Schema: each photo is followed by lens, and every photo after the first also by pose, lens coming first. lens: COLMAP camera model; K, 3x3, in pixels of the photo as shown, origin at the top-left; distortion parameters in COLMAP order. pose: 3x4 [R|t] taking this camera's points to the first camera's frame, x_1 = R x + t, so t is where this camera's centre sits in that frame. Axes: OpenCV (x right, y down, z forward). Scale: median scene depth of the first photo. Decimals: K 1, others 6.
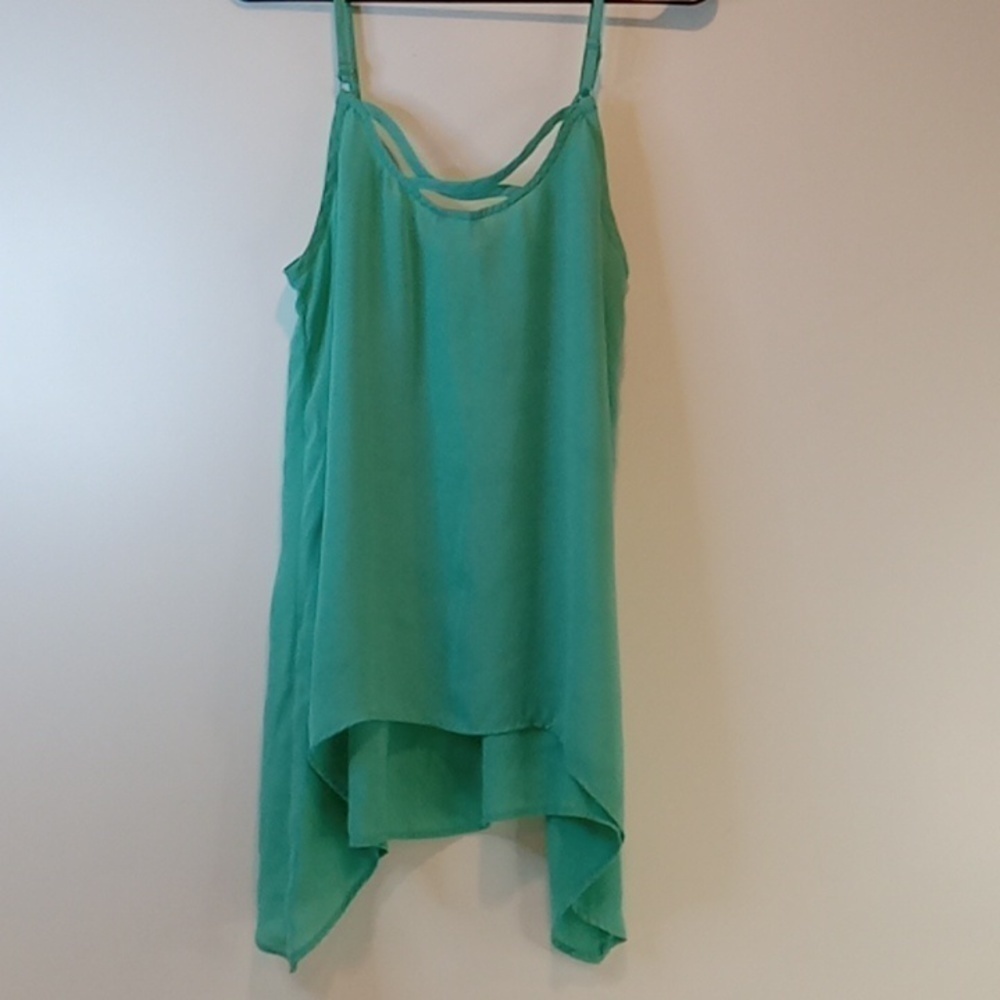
lens RADIAL K [[1666.8, 0, 495.5], [0, 1666.8, 501.6], [0, 0, 1]] dist [0.004016, 0.000000]
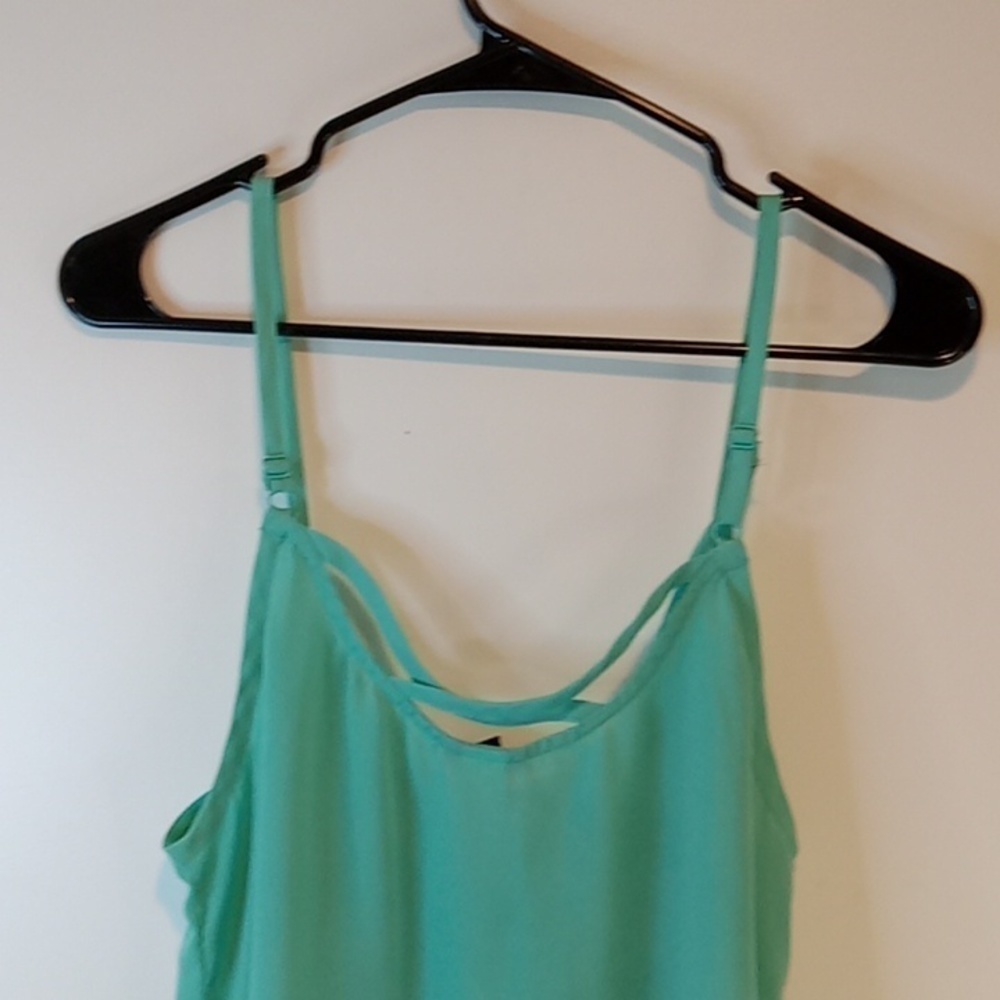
lens RADIAL K [[1666.8, 0, 496.7], [0, 1666.8, 494.9], [0, 0, 1]] dist [0.004016, 0.000000]
pose [[0.999905, 0.013323, -0.003592, -0.017785], [-0.012986, 0.996586, 0.081531, -0.296940], [0.004666, -0.081476, 0.996664, 0.466707]]
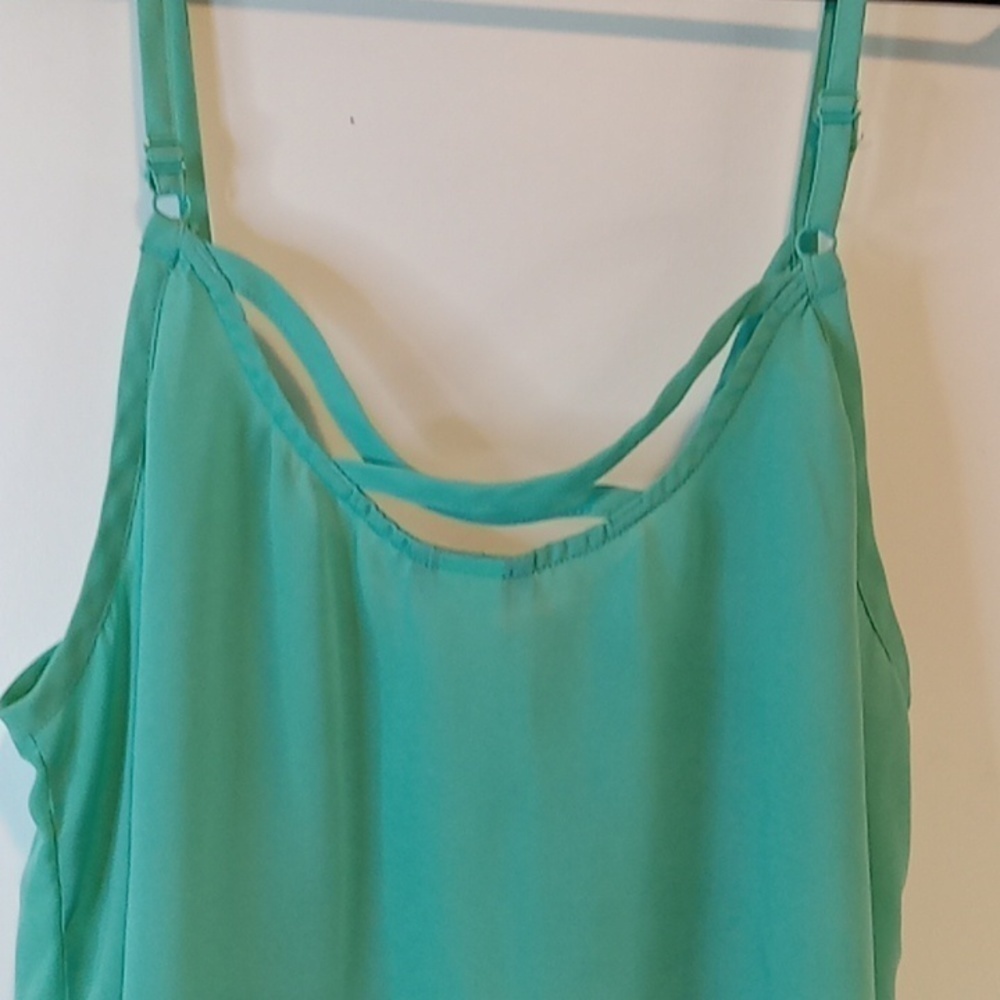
lens RADIAL K [[1666.8, 0, 499.1], [0, 1666.8, 504.9], [0, 0, 1]] dist [0.004016, 0.000000]
pose [[0.996762, 0.005353, 0.080228, -0.046130], [-0.009105, 0.998879, 0.046462, -0.201242], [-0.079890, -0.047042, 0.995693, 0.624846]]
